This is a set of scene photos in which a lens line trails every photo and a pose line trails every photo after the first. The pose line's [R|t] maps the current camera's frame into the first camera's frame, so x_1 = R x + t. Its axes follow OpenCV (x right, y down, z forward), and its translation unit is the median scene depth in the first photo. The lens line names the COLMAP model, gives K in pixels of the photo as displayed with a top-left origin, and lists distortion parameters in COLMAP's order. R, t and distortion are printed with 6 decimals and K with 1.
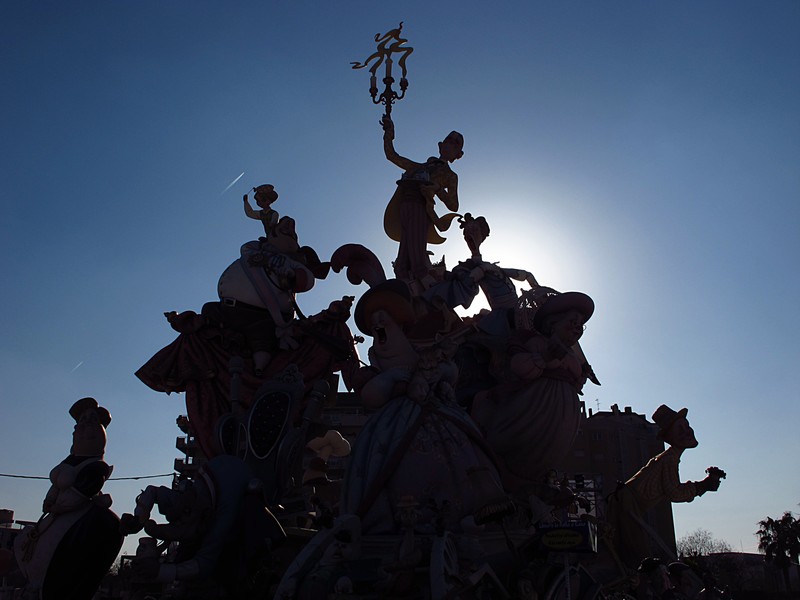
lens RADIAL K [[797.6, 0, 400.6], [0, 797.6, 295.9], [0, 0, 1]] dist [-0.088964, 0.000000]
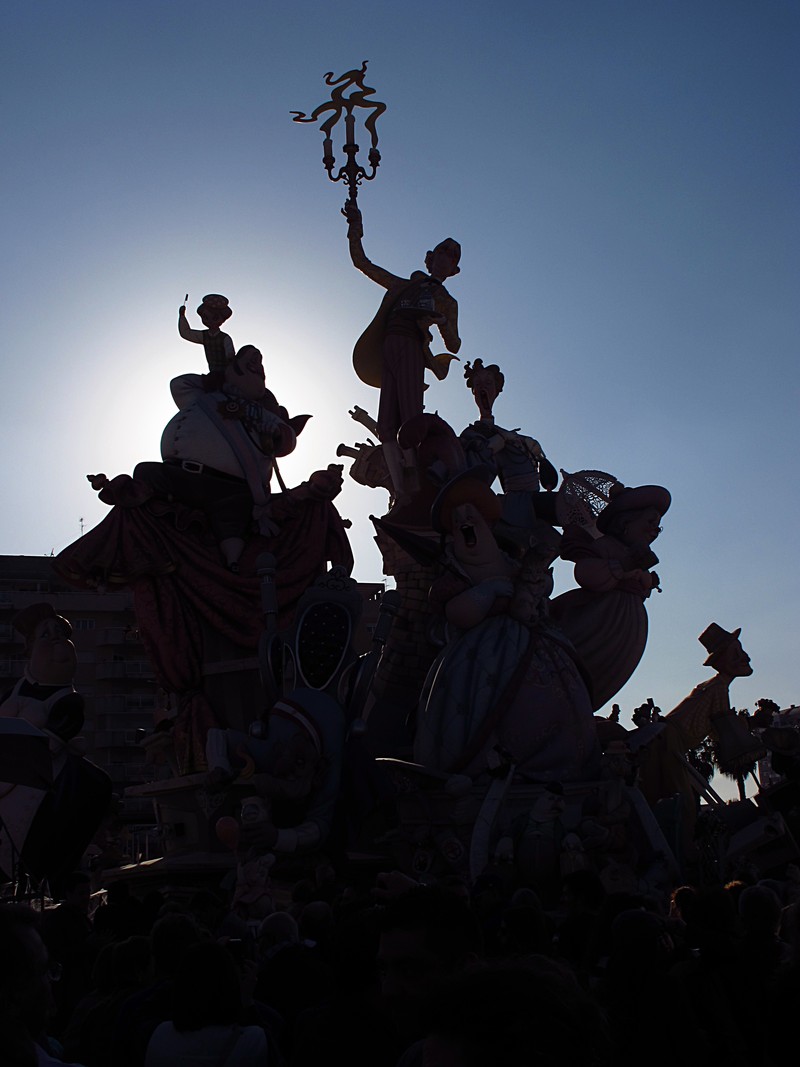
lens RADIAL K [[1259.1, 0, 398.8], [0, 1259.1, 538.0], [0, 0, 1]] dist [-0.056140, 0.000000]
pose [[0.954090, 0.041398, 0.296646, -0.367234], [-0.072819, 0.992747, 0.095664, -0.049767], [-0.290534, -0.112873, 0.950184, -0.129565]]
